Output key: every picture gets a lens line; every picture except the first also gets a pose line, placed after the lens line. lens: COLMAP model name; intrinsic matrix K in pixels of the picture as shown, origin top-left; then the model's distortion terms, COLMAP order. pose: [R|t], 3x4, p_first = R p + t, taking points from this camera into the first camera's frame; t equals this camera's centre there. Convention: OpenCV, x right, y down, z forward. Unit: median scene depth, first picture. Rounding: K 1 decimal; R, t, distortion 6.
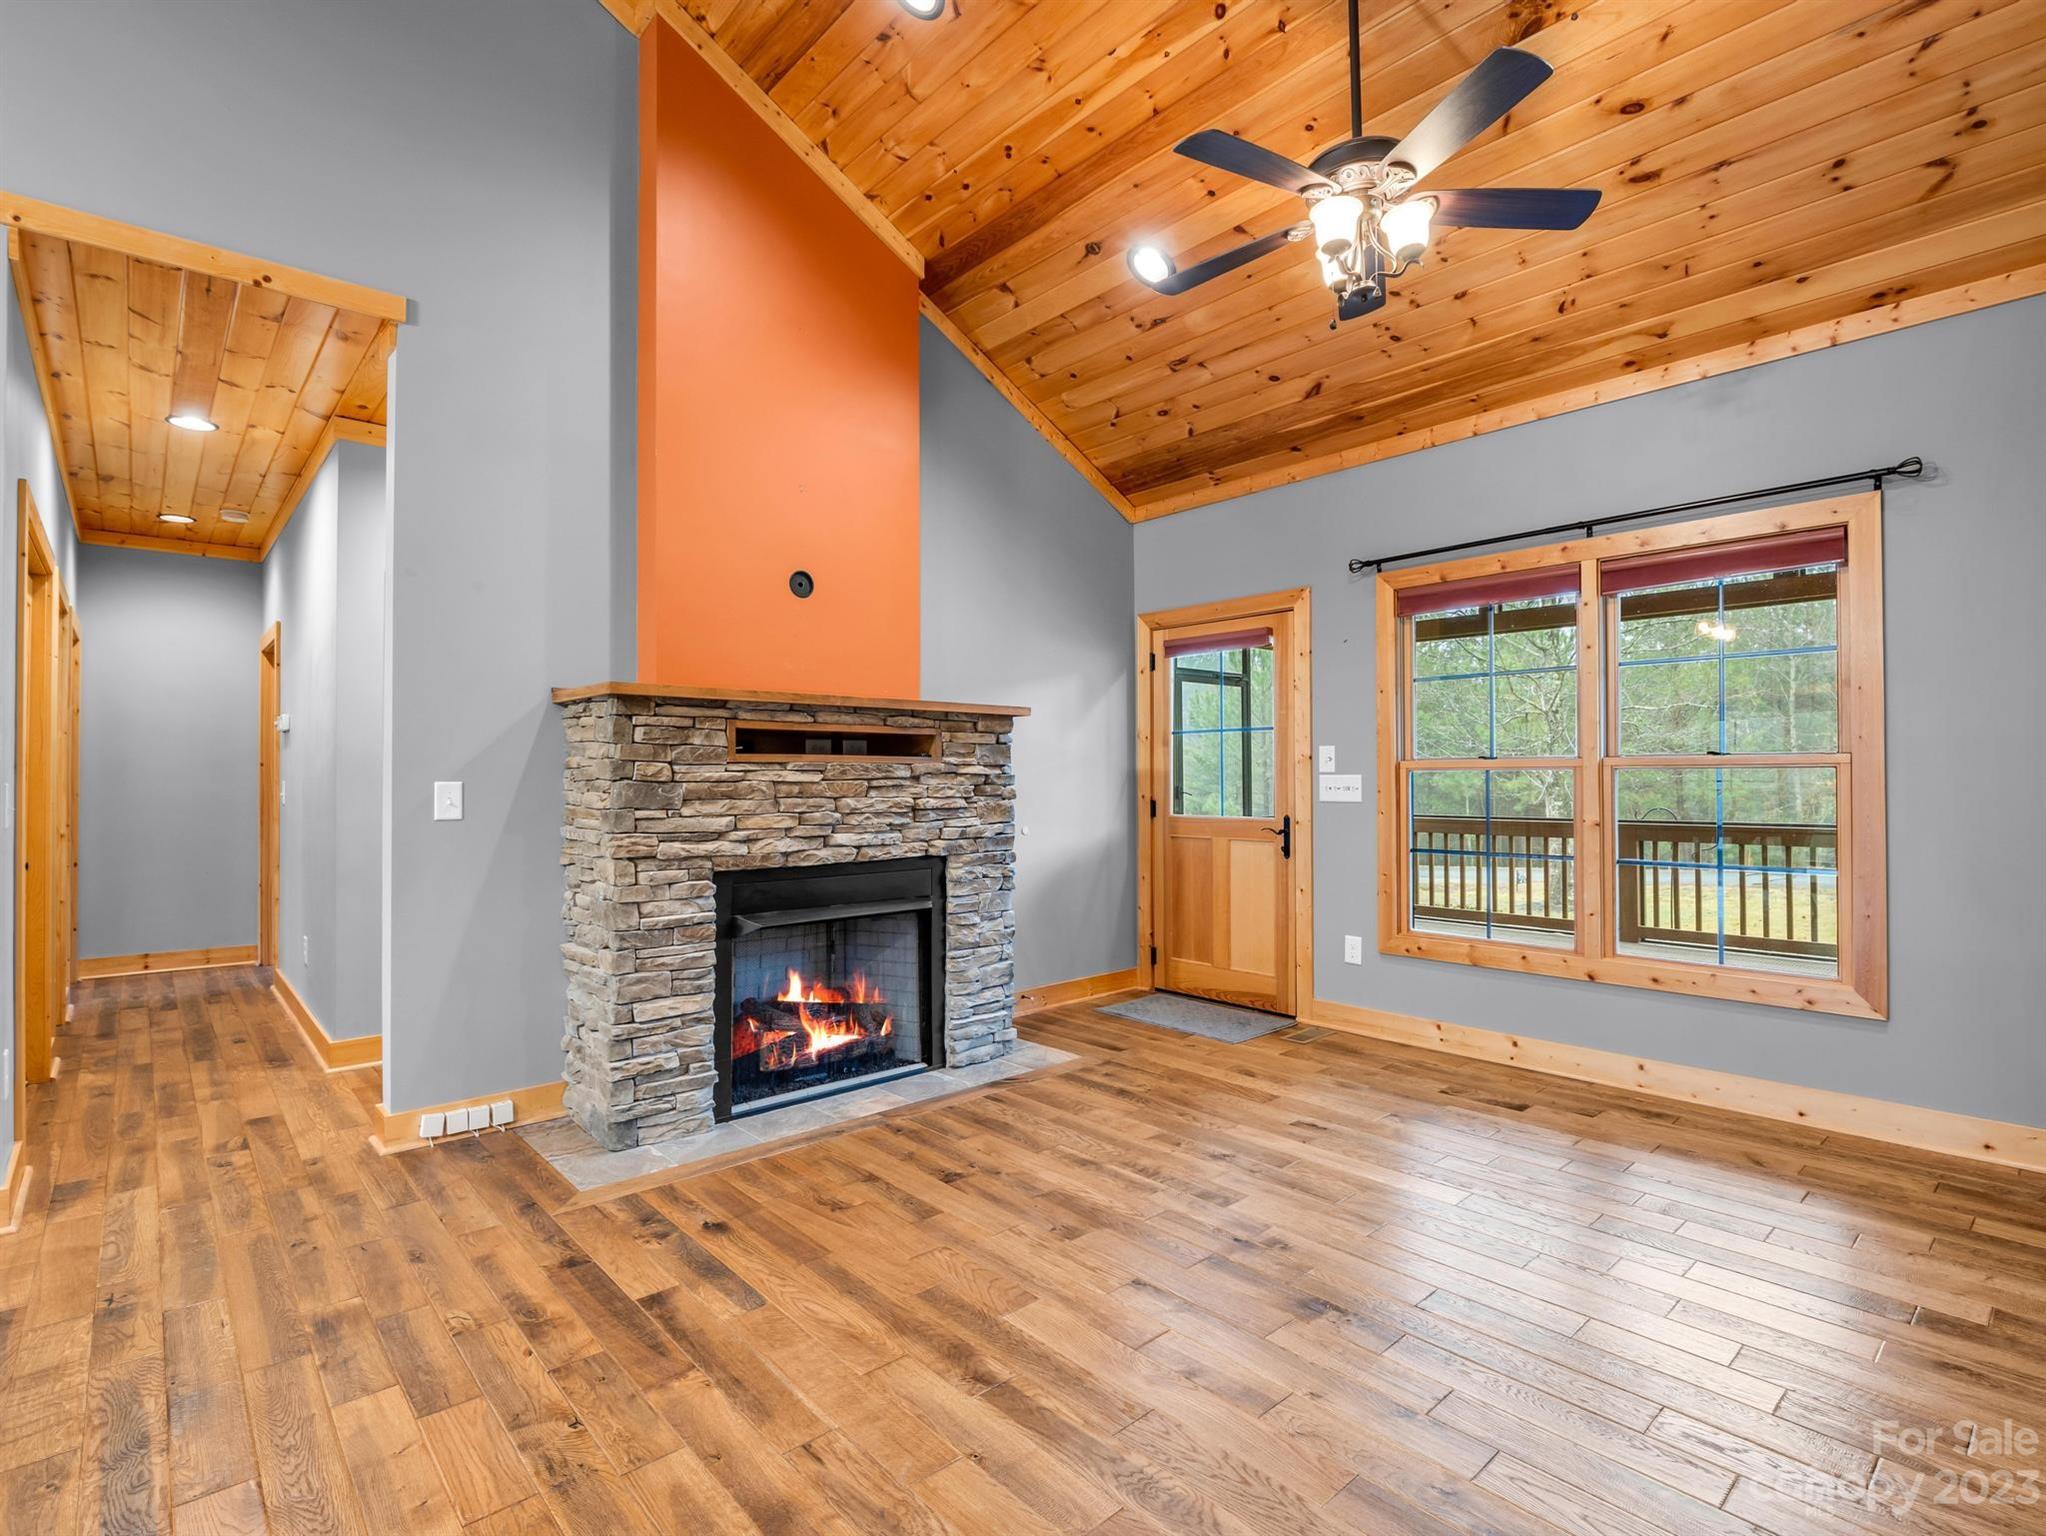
lens RADIAL K [[1009.7, 0, 1004.7], [0, 1009.7, 763.1], [0, 0, 1]] dist [-0.009102, -0.005629]
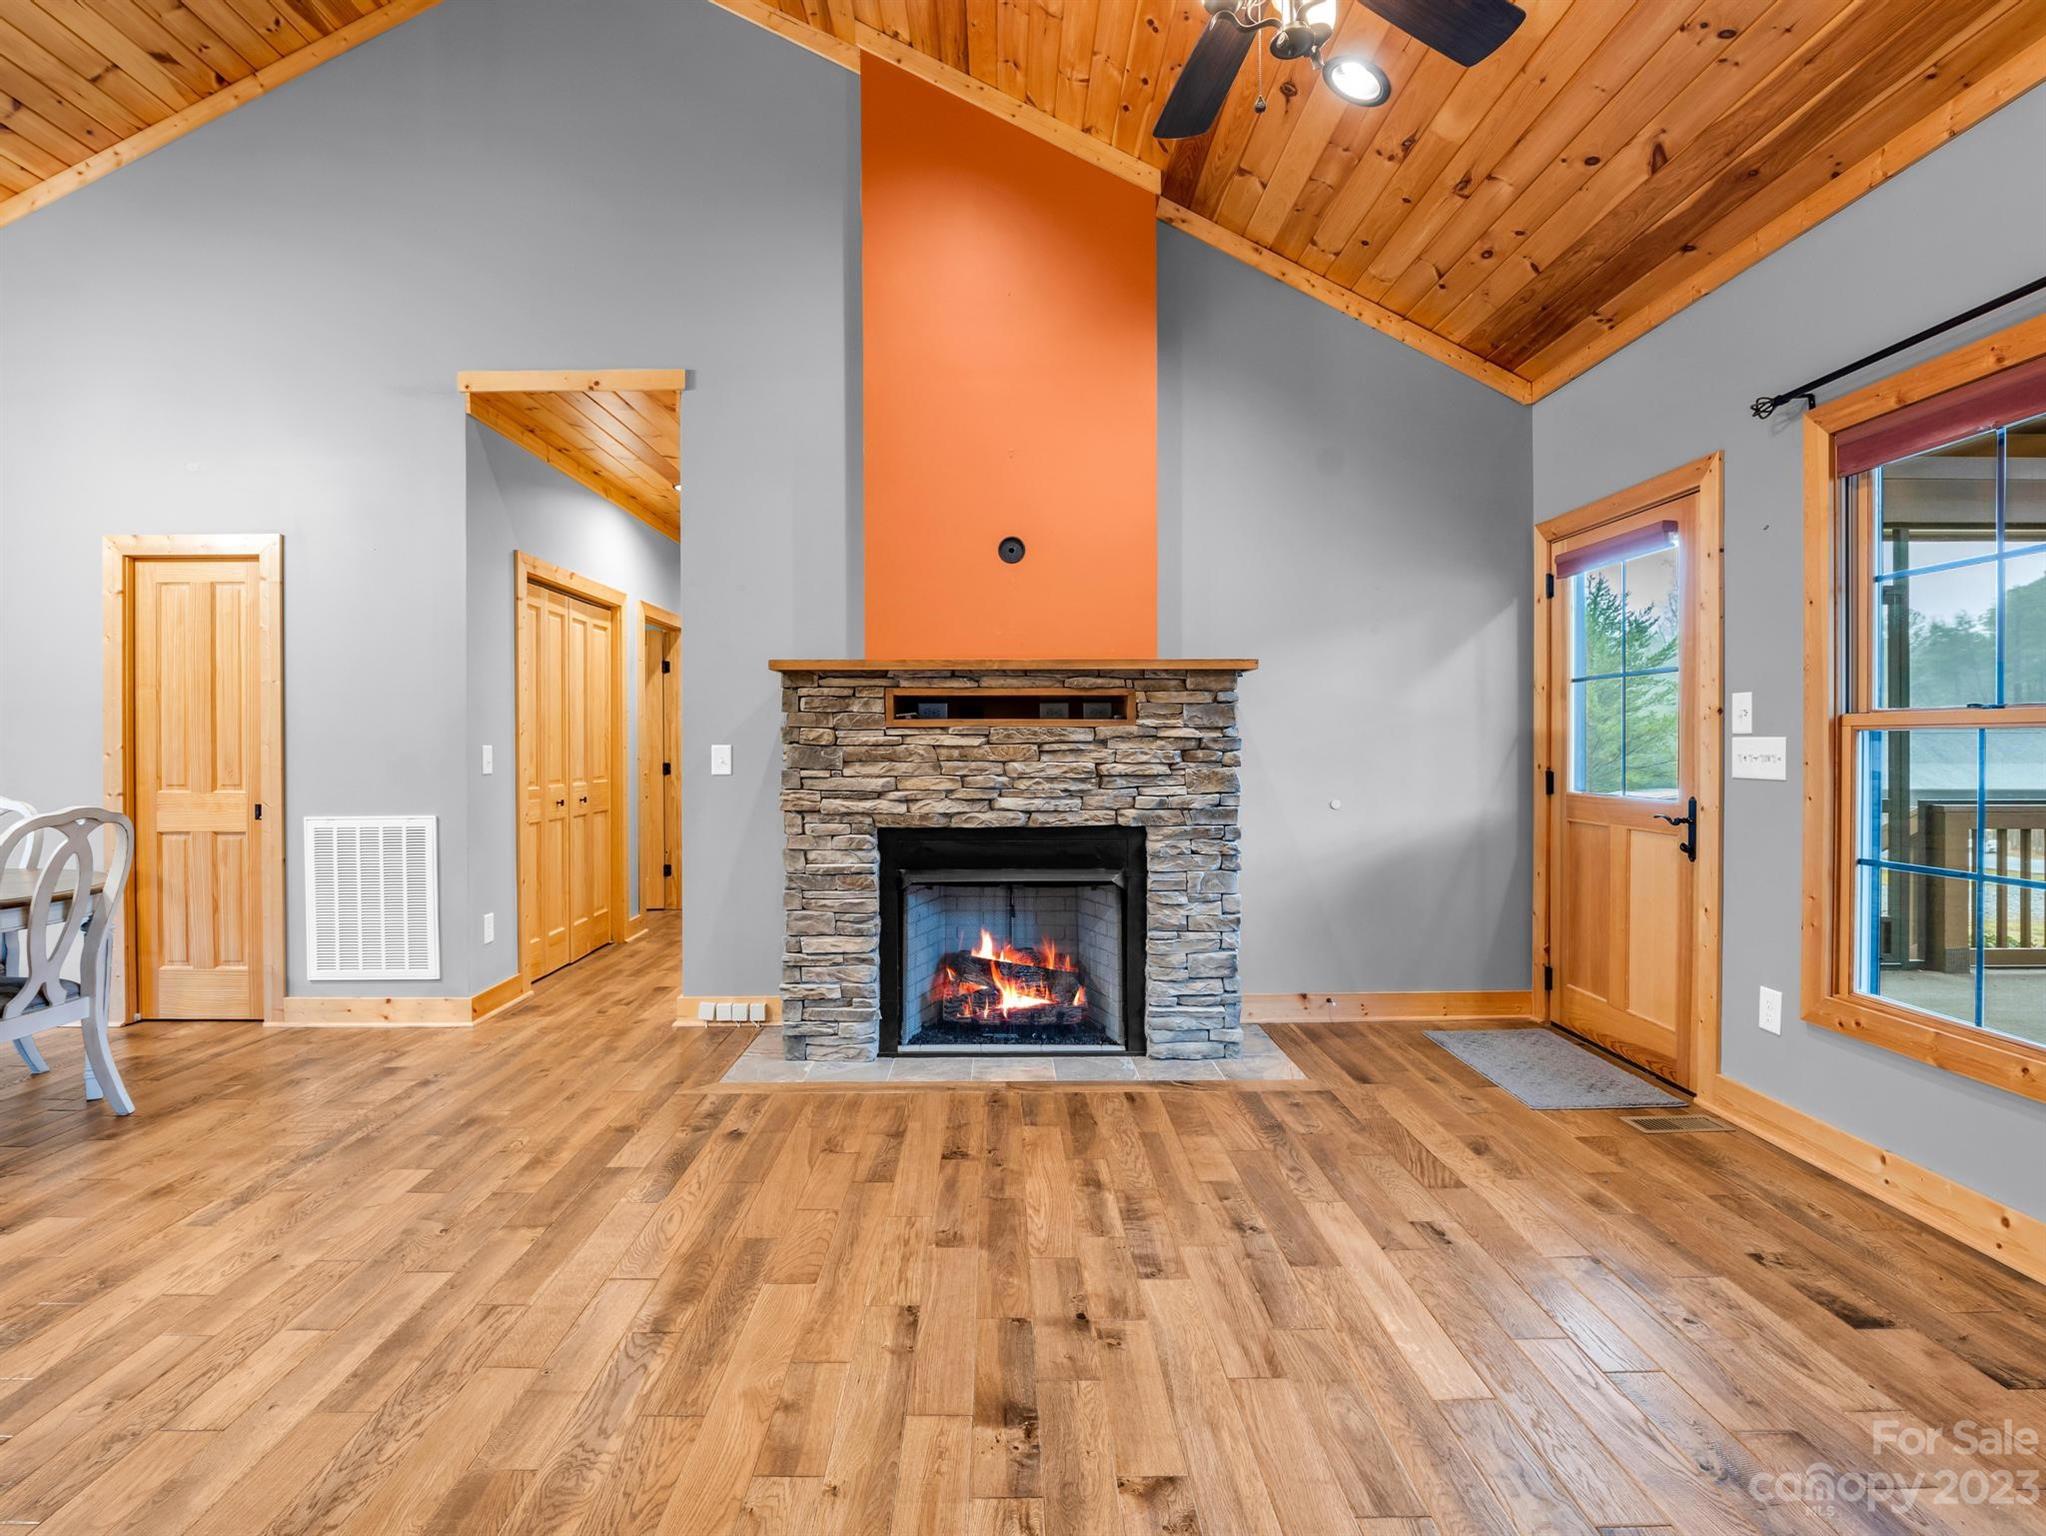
lens RADIAL K [[1009.7, 0, 996.8], [0, 1009.7, 748.4], [0, 0, 1]] dist [-0.009102, -0.005629]
pose [[0.748521, 0.004569, -0.663096, 0.473459], [0.010128, 0.999781, 0.018322, 0.002772], [0.663034, -0.020430, 0.748310, 0.239789]]
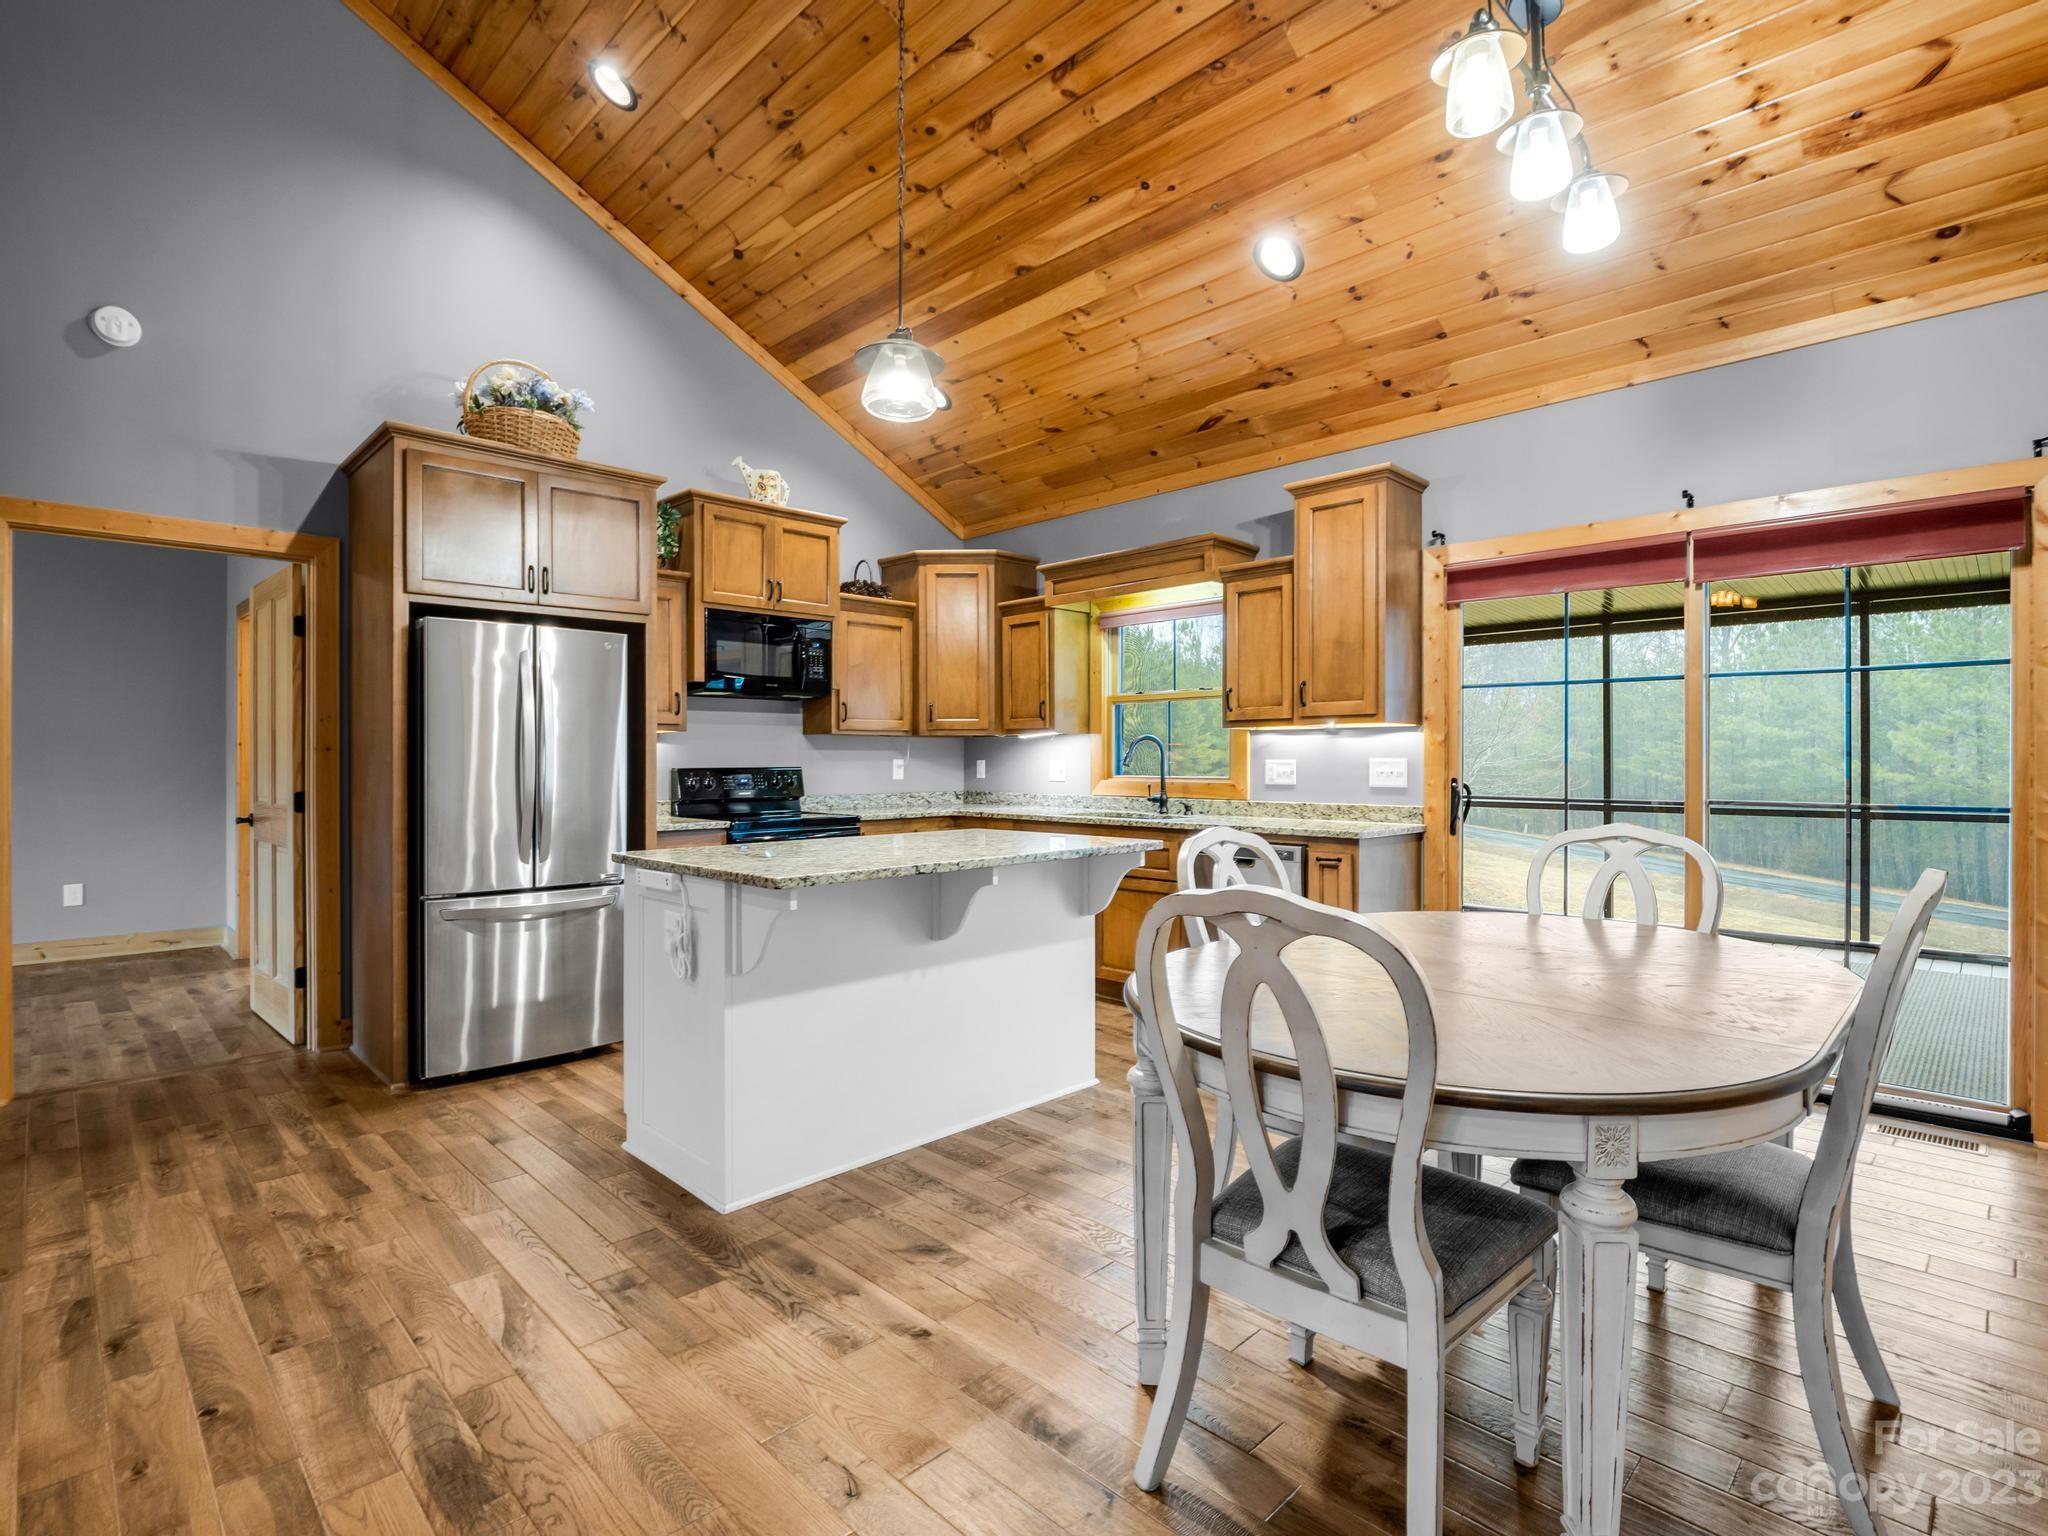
lens RADIAL K [[1010.7, 0, 1015.3], [0, 1010.7, 762.3], [0, 0, 1]] dist [-0.009102, -0.005629]
pose [[-0.998470, 0.003139, -0.055200, -0.465852], [0.003907, 0.999897, -0.013810, 0.013478], [0.055151, -0.014004, -0.998380, 0.715882]]
